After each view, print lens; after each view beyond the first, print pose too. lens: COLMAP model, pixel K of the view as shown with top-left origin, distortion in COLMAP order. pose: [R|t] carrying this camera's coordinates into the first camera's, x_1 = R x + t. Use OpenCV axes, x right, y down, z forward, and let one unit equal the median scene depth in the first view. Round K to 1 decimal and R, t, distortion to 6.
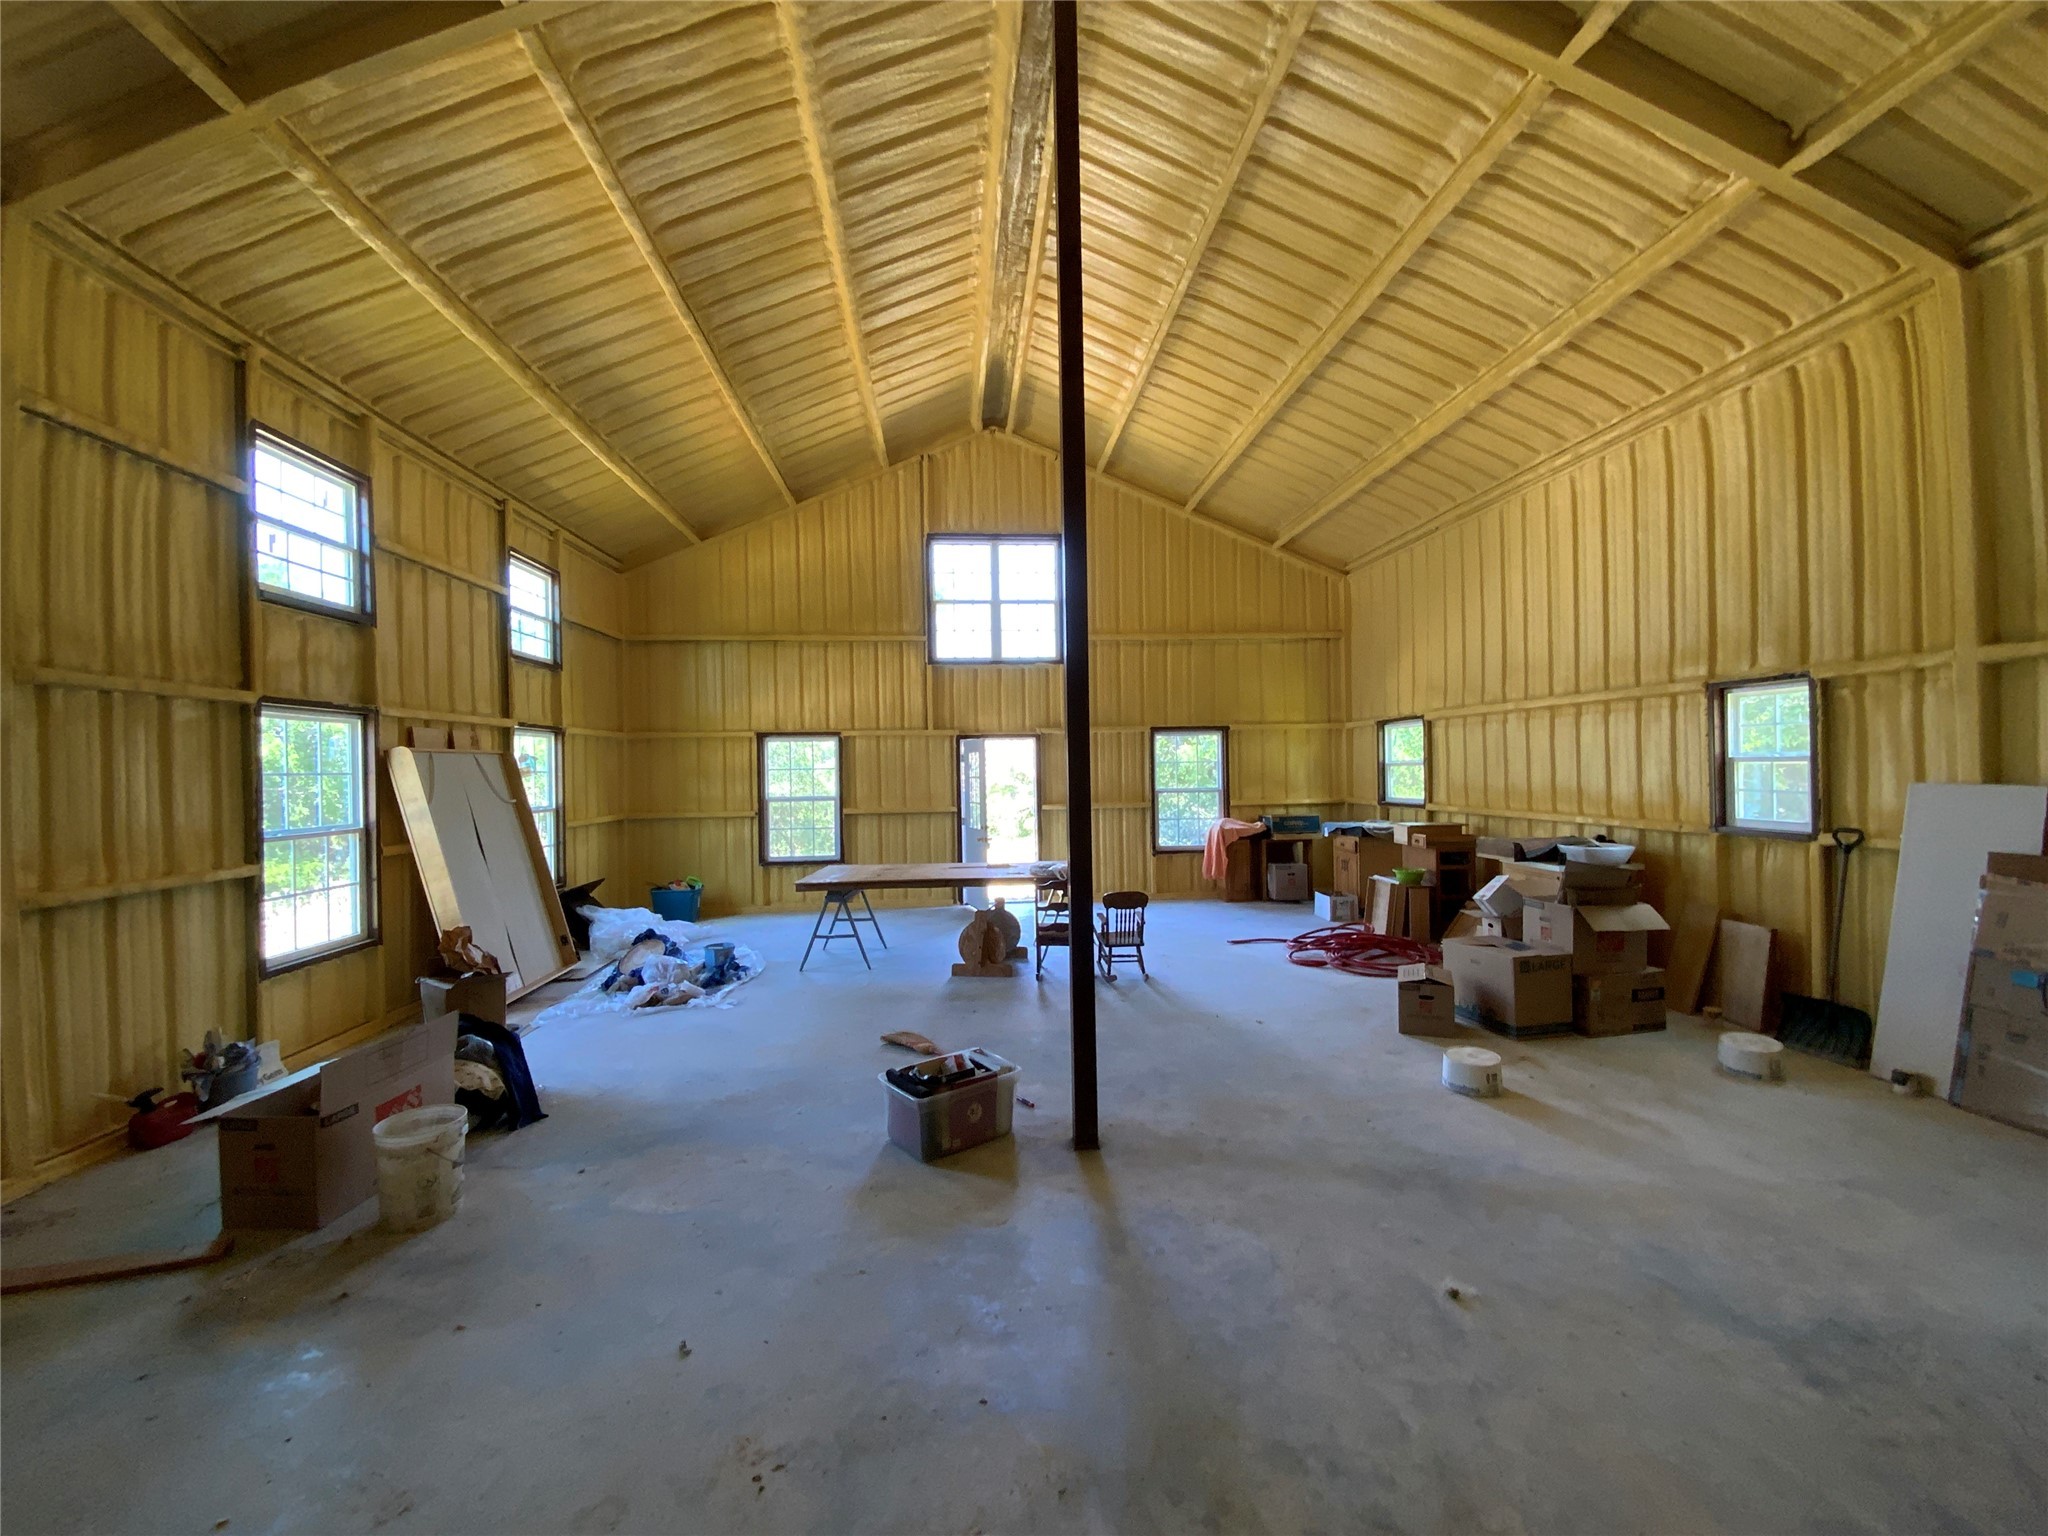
lens RADIAL K [[829.2, 0, 1022.1], [0, 829.2, 766.5], [0, 0, 1]] dist [0.020462, -0.019362]
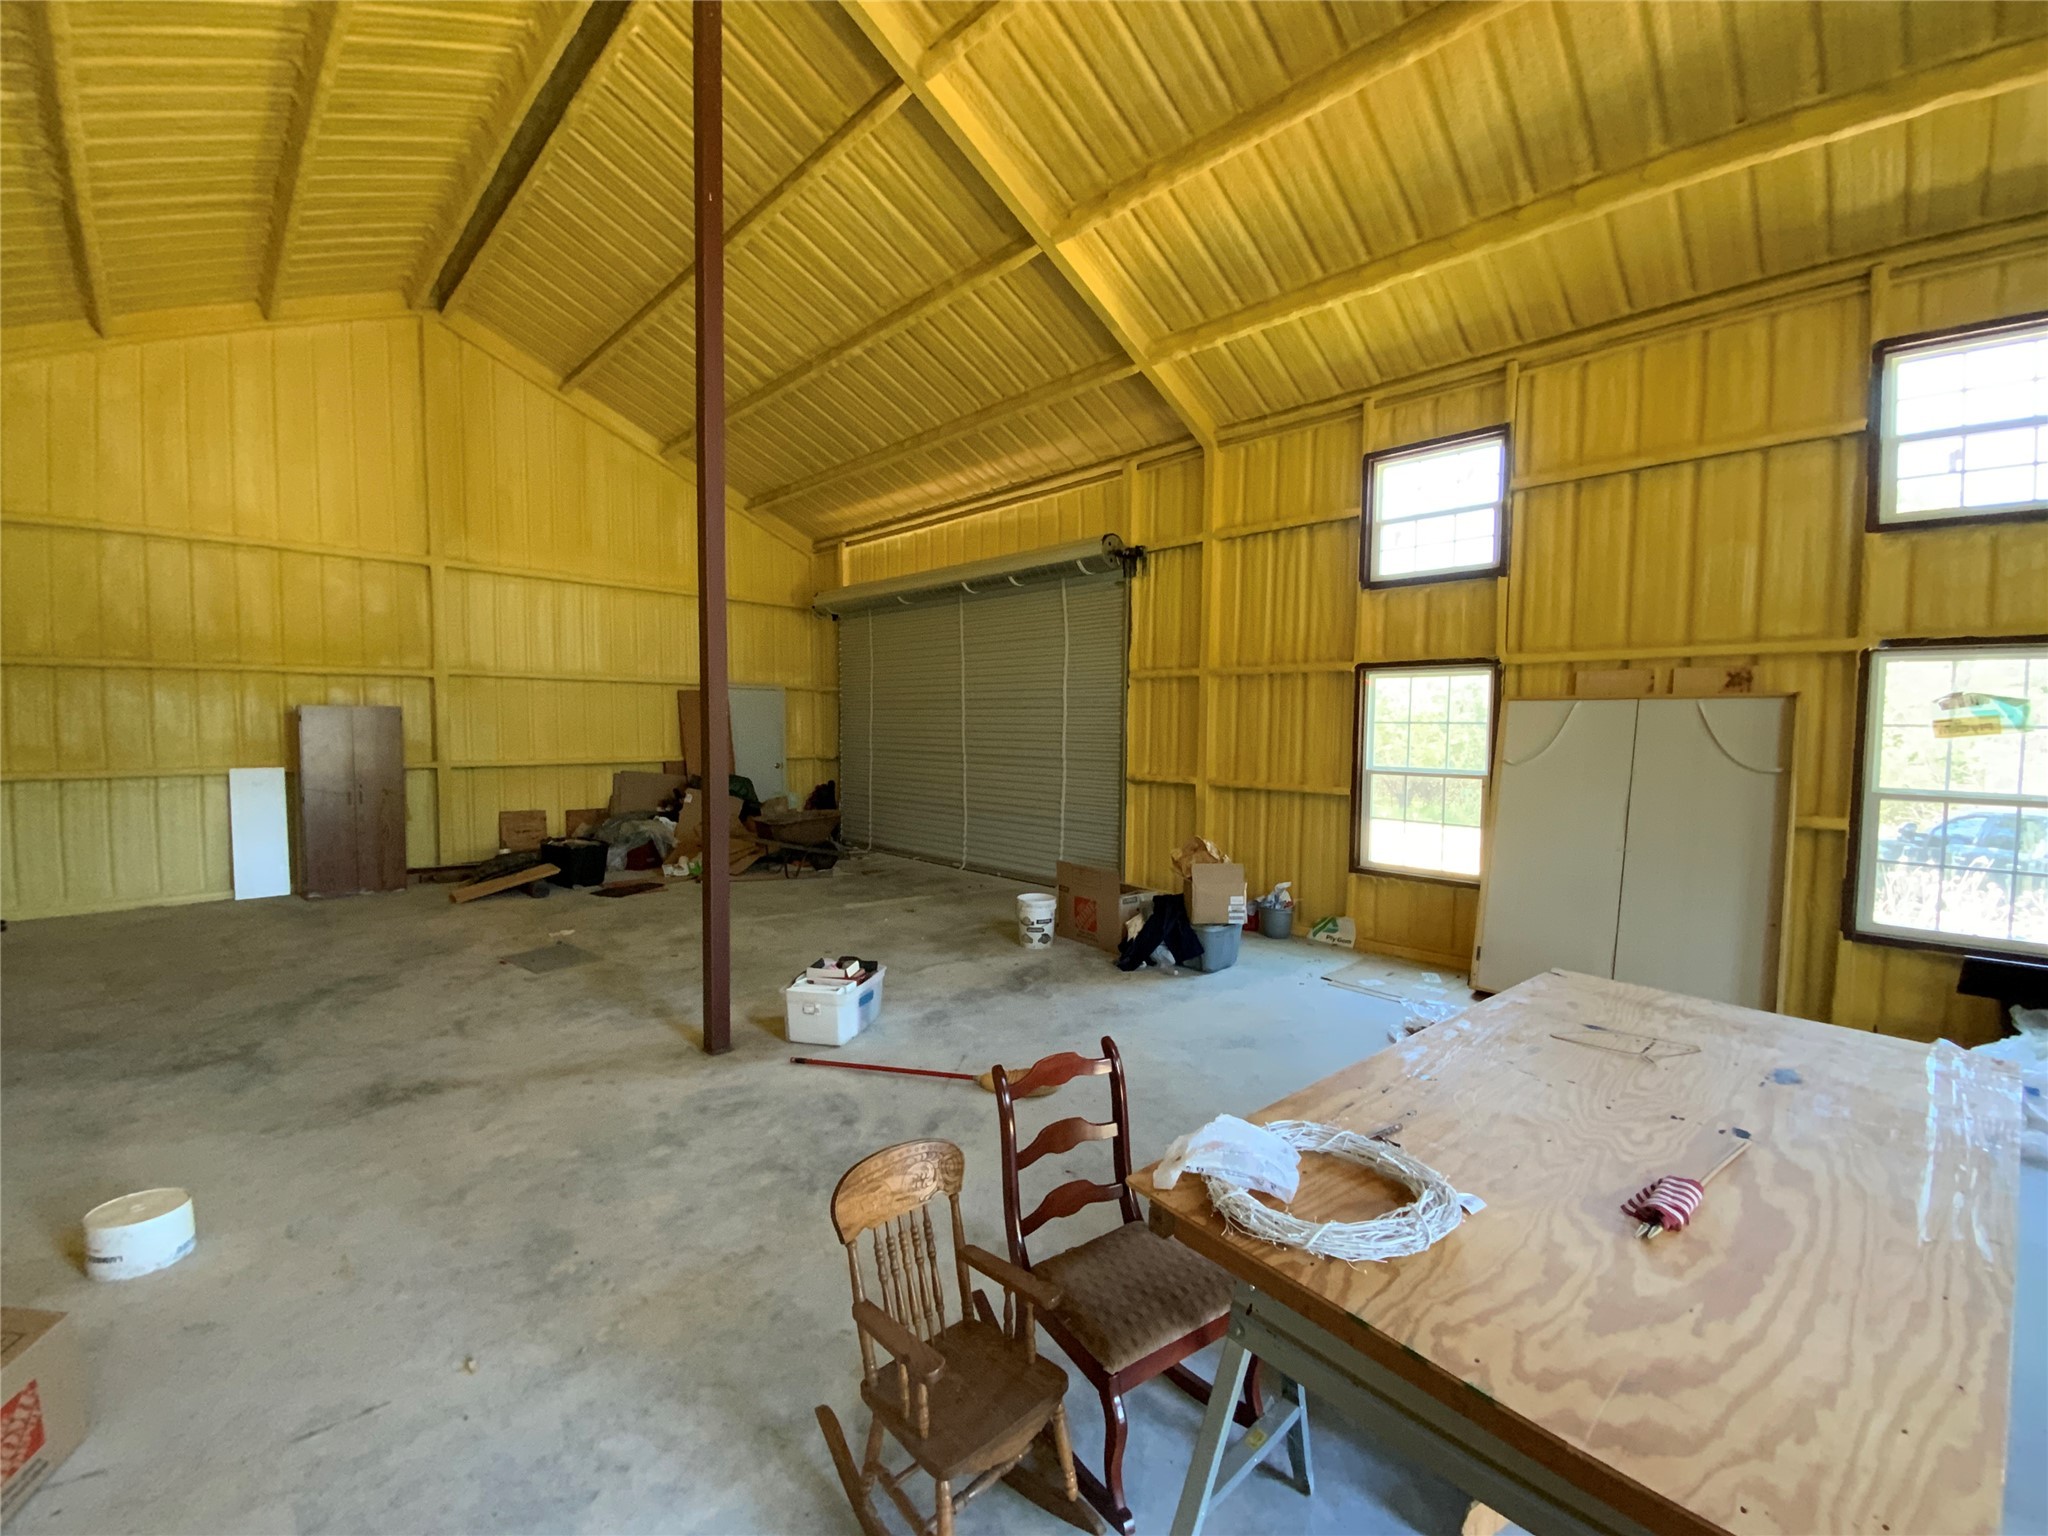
lens RADIAL K [[829.2, 0, 1022.1], [0, 829.2, 766.5], [0, 0, 1]] dist [0.020462, -0.019362]
pose [[-0.767335, 0.049842, -0.639307, 0.186458], [0.006987, 0.997565, 0.069388, -0.008037], [0.641209, 0.048777, -0.765815, 0.842385]]
